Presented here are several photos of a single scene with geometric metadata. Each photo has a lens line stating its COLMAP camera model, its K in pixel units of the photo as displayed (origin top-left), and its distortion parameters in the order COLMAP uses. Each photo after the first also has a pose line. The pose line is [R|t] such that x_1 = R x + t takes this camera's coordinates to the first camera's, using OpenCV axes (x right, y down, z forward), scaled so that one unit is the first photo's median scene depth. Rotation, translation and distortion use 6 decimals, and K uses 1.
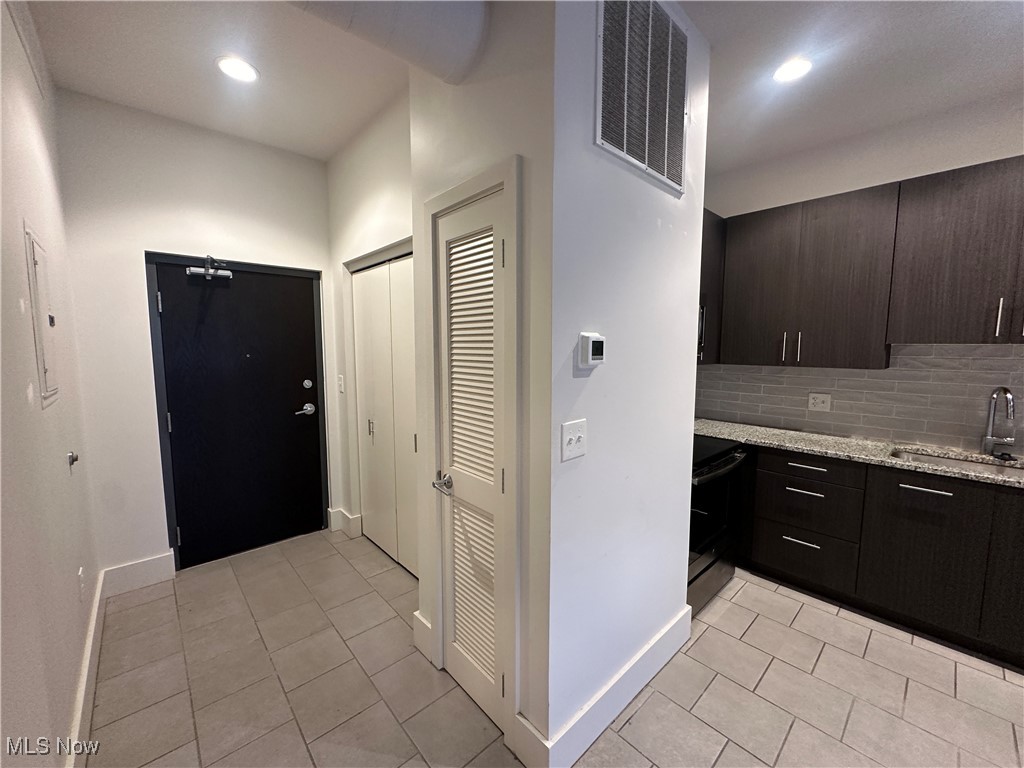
lens RADIAL K [[407.3, 0, 512.0], [0, 407.3, 384.0], [0, 0, 1]] dist [-0.000113, -0.000011]
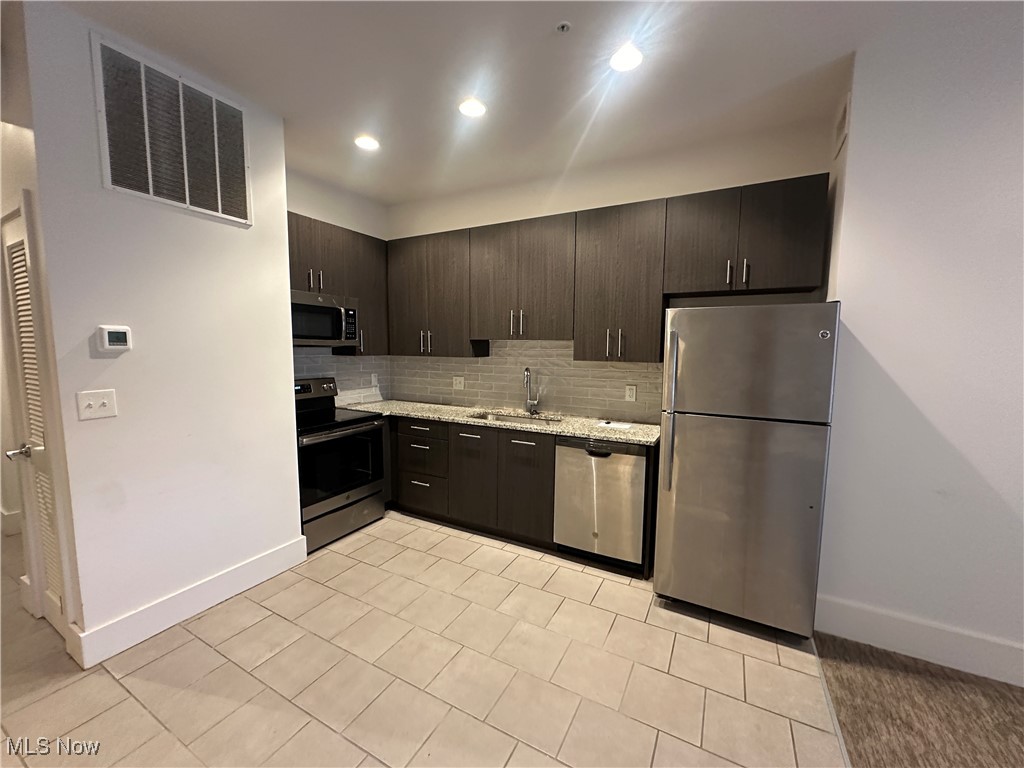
lens RADIAL K [[407.3, 0, 512.0], [0, 407.3, 384.0], [0, 0, 1]] dist [-0.000113, -0.000011]
pose [[0.946050, -0.025371, 0.323026, 0.616434], [0.024801, 0.999675, 0.005879, 0.056896], [-0.323070, 0.002449, 0.946372, -0.437054]]
